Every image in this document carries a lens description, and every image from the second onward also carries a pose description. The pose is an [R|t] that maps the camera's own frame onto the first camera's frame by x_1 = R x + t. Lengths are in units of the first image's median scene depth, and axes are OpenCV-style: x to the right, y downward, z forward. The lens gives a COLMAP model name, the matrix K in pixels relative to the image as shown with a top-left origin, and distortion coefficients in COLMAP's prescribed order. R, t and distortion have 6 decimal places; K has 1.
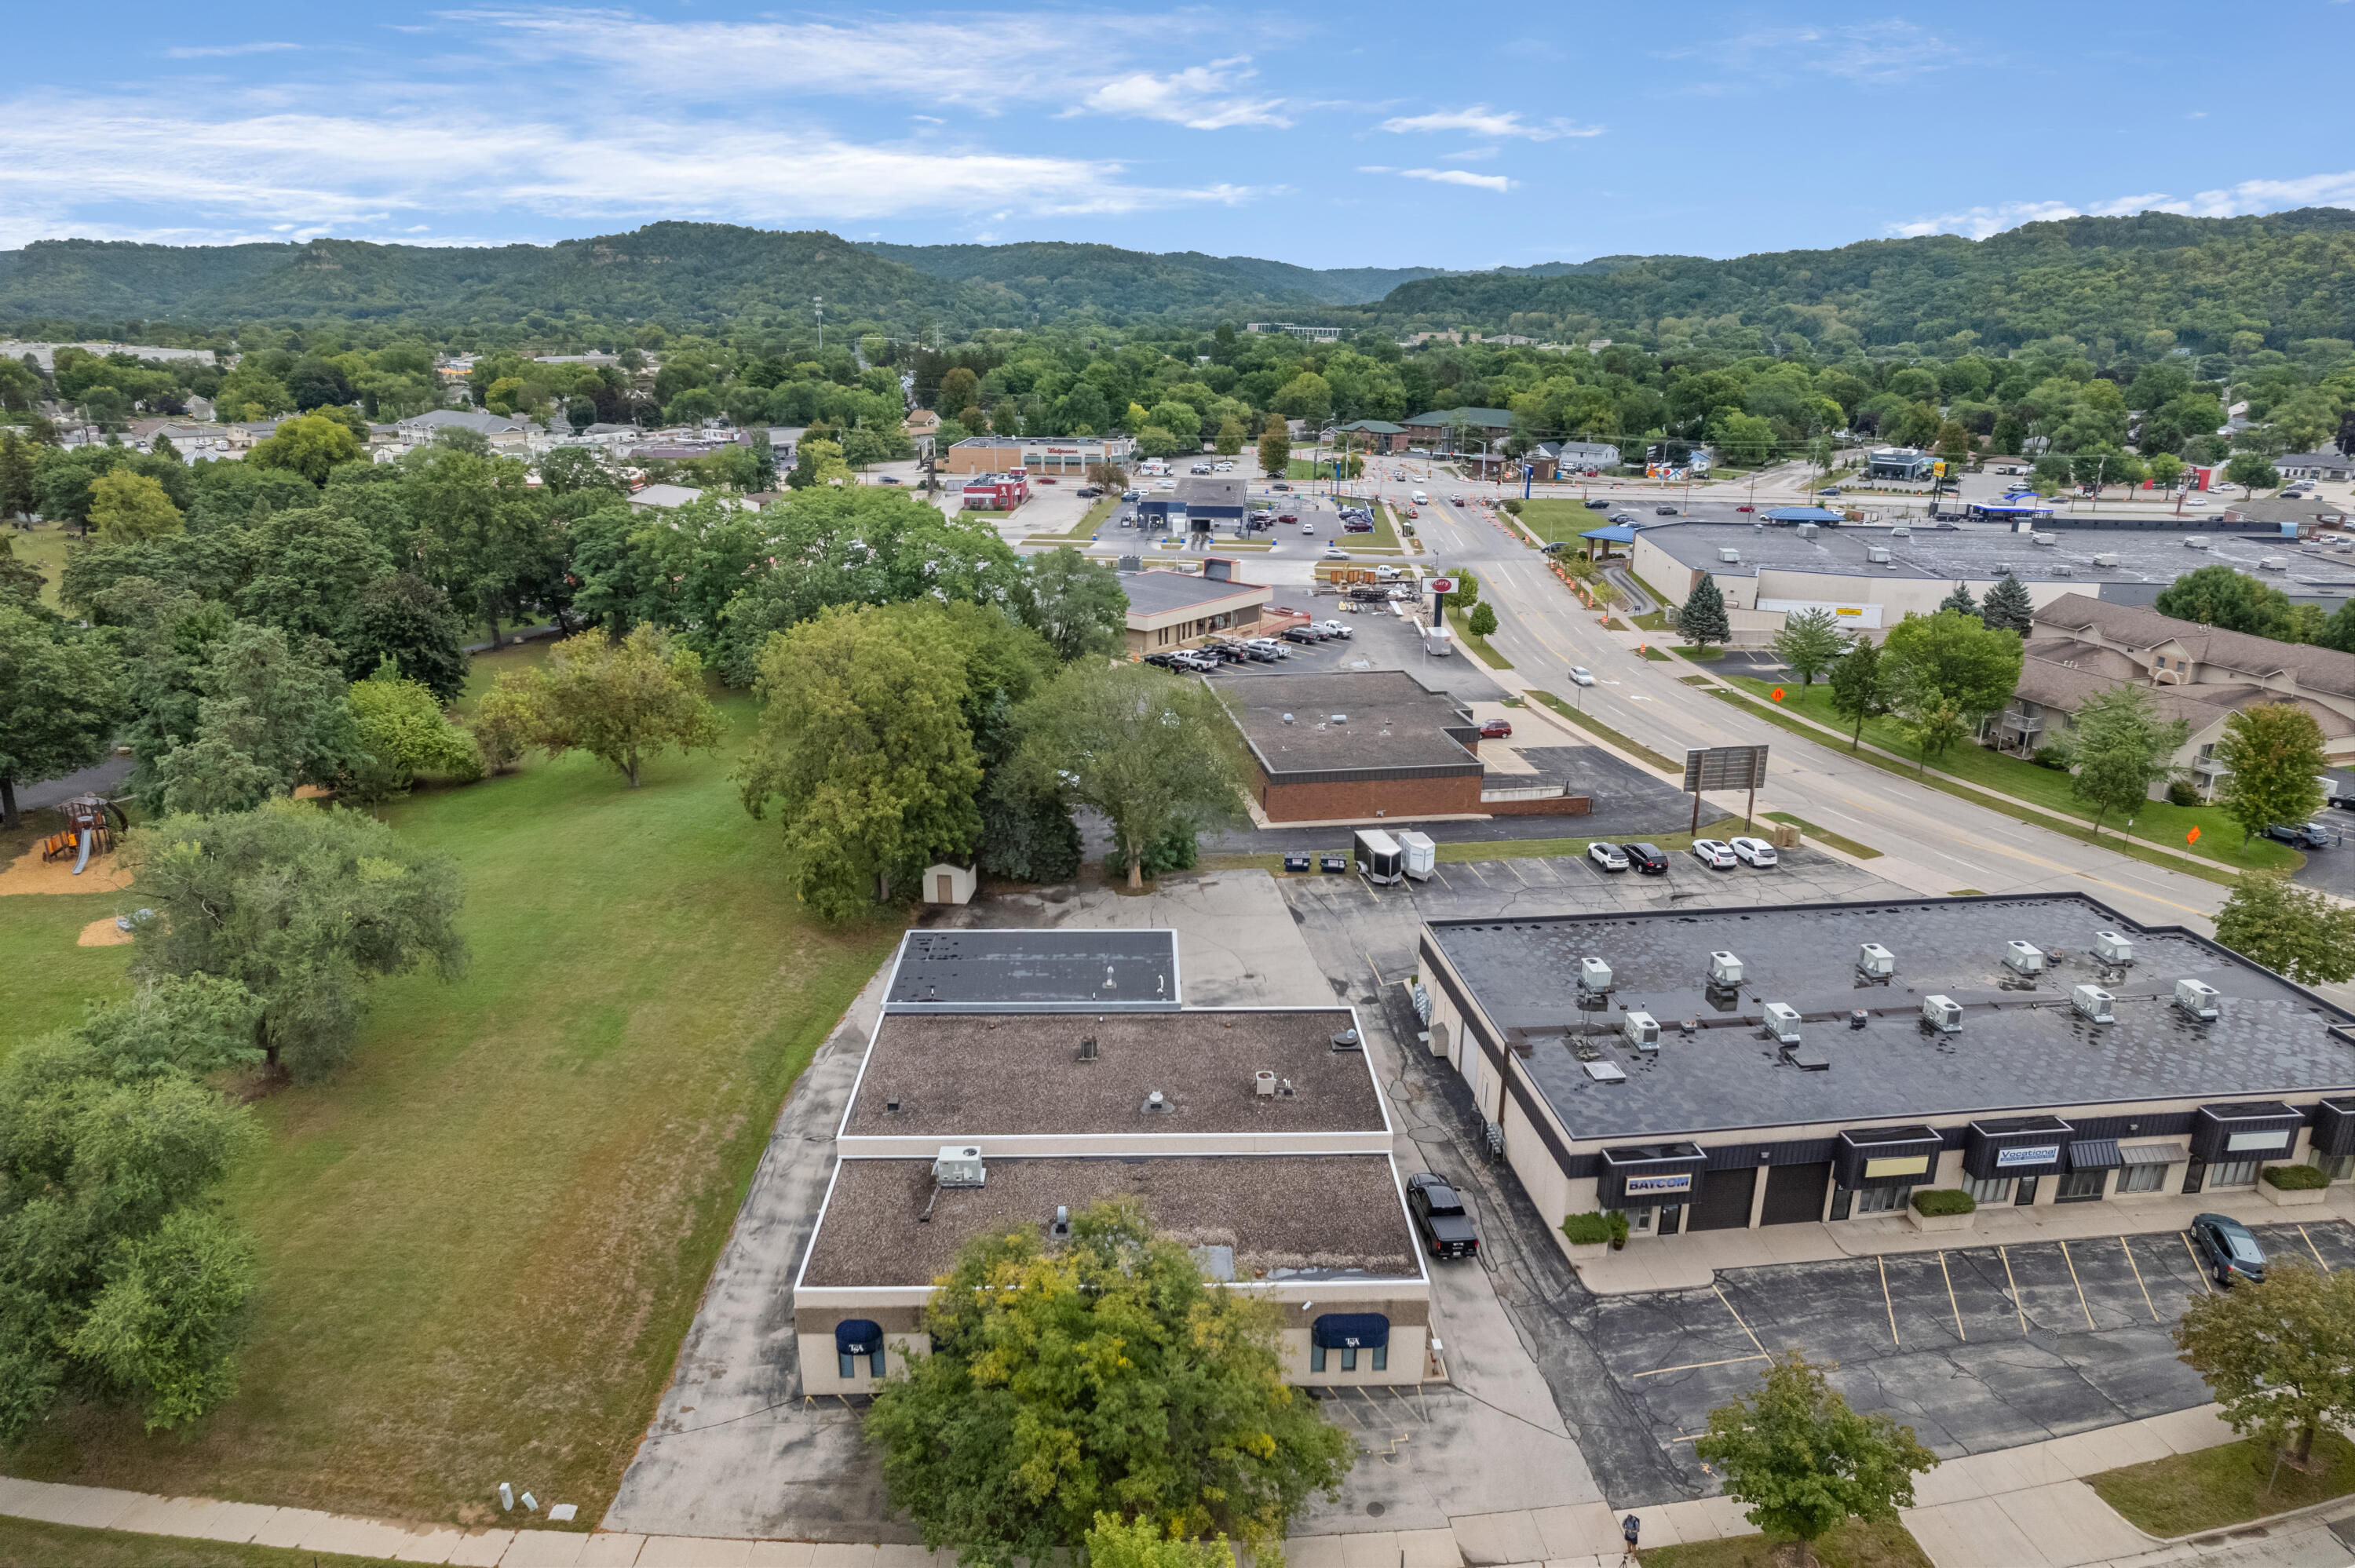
lens RADIAL K [[1505.6, 0, 1177.5], [0, 1505.6, 784.0], [0, 0, 1]] dist [-0.043789, -0.000881]
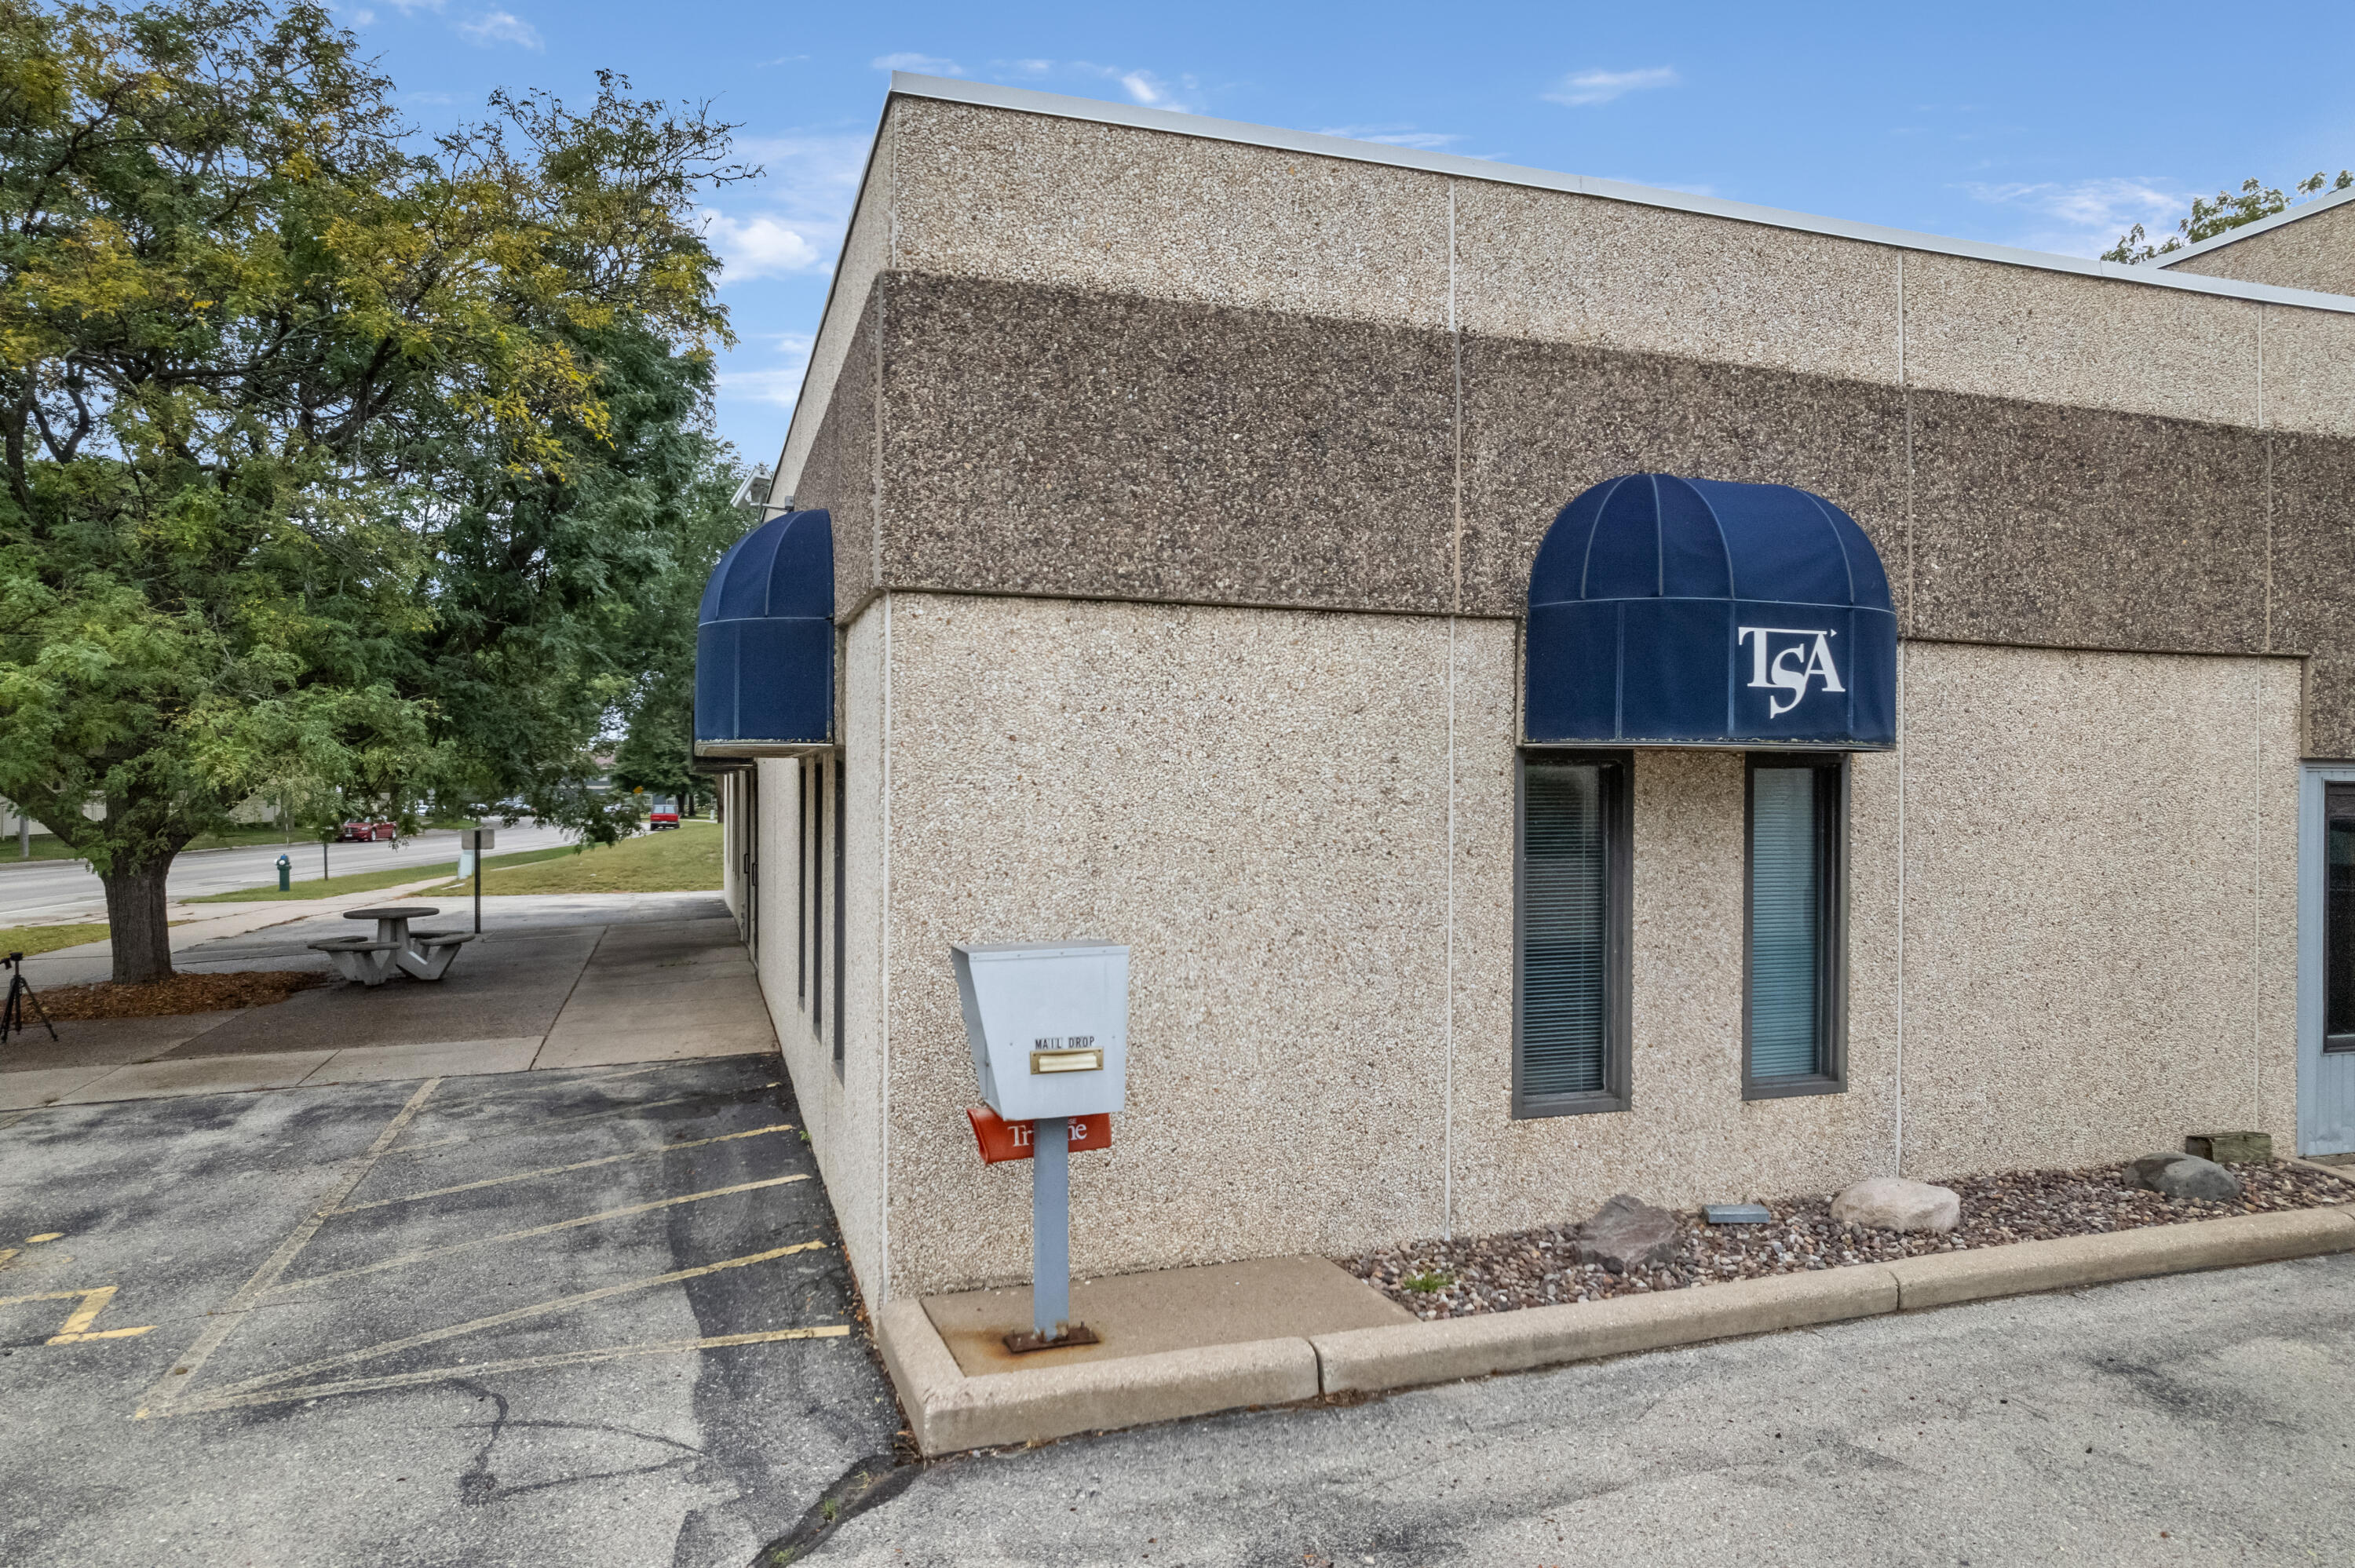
lens RADIAL K [[1500.3, 0, 1182.4], [0, 1500.3, 790.1], [0, 0, 1]] dist [-0.068454, 0.061933]
pose [[0.285608, 0.001041, -0.958346, 0.162148], [-0.297740, 0.950610, -0.087700, 0.232182], [0.910922, 0.310385, 0.271812, 0.613640]]
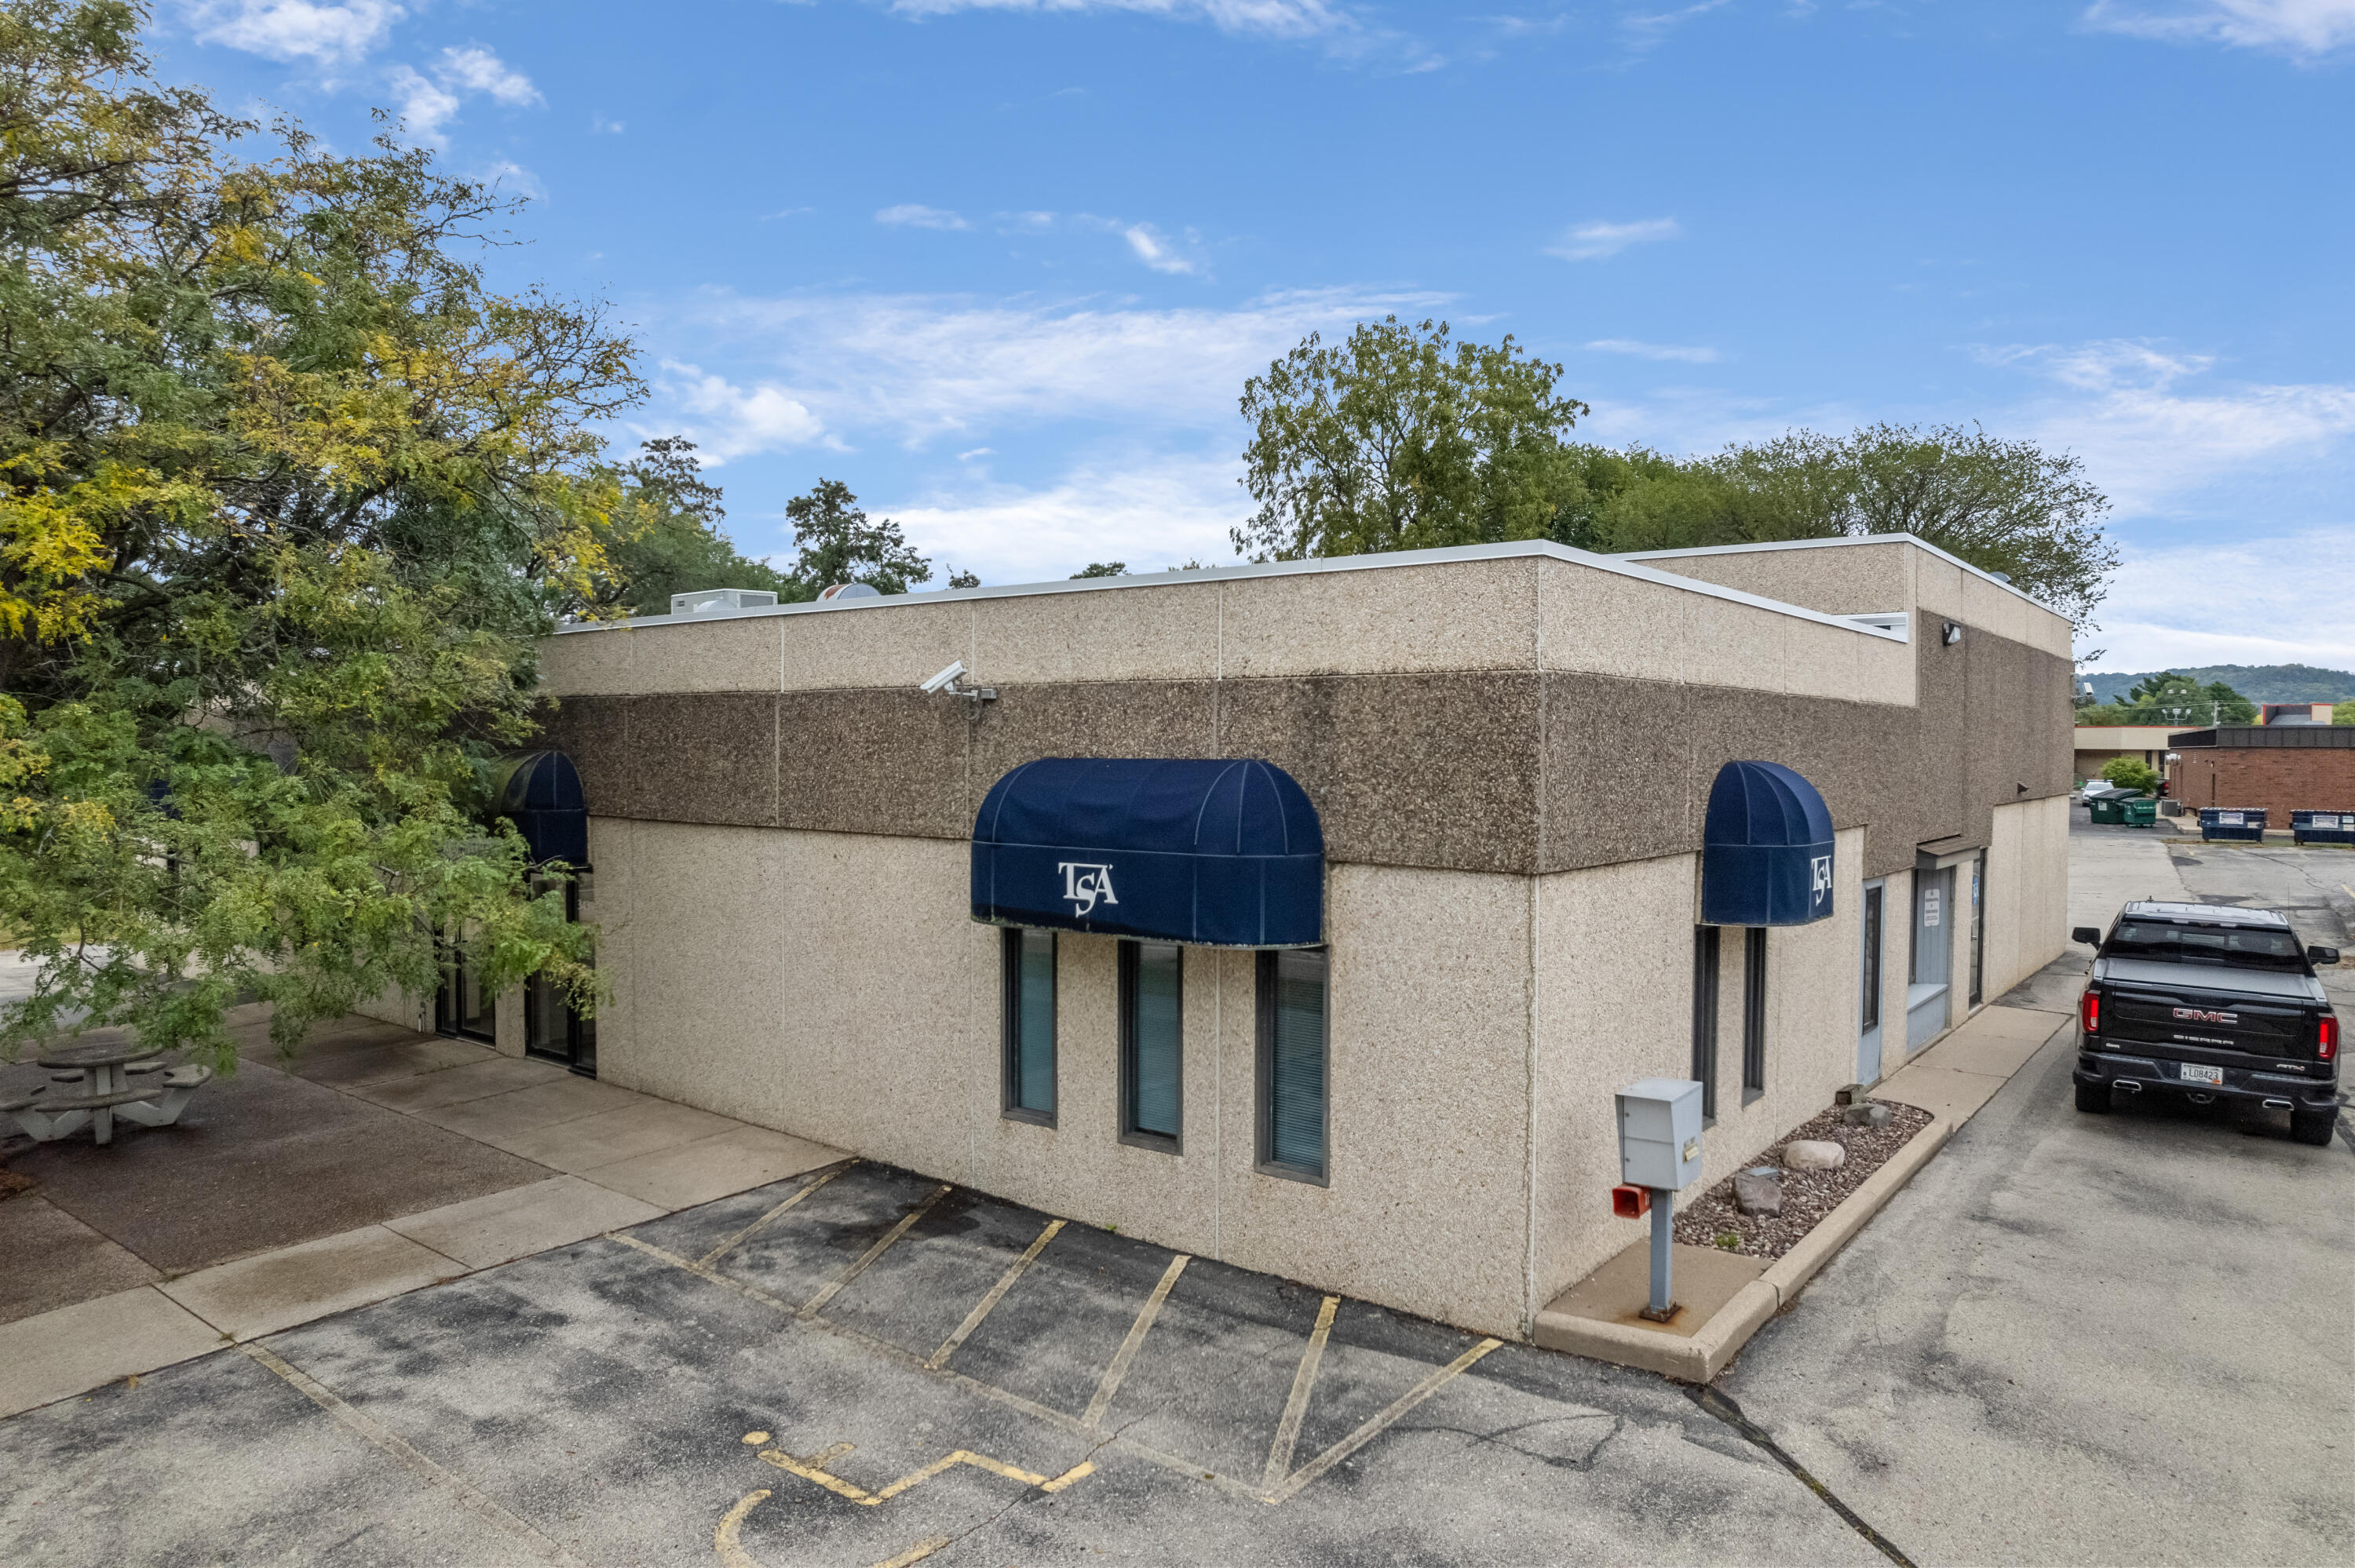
lens RADIAL K [[1500.3, 0, 1182.4], [0, 1500.3, 790.1], [0, 0, 1]] dist [-0.068454, 0.061933]
pose [[0.767792, 0.021435, -0.640341, 0.144954], [-0.199714, 0.957651, -0.207408, 0.241800], [0.608777, 0.287131, 0.739558, 0.532565]]
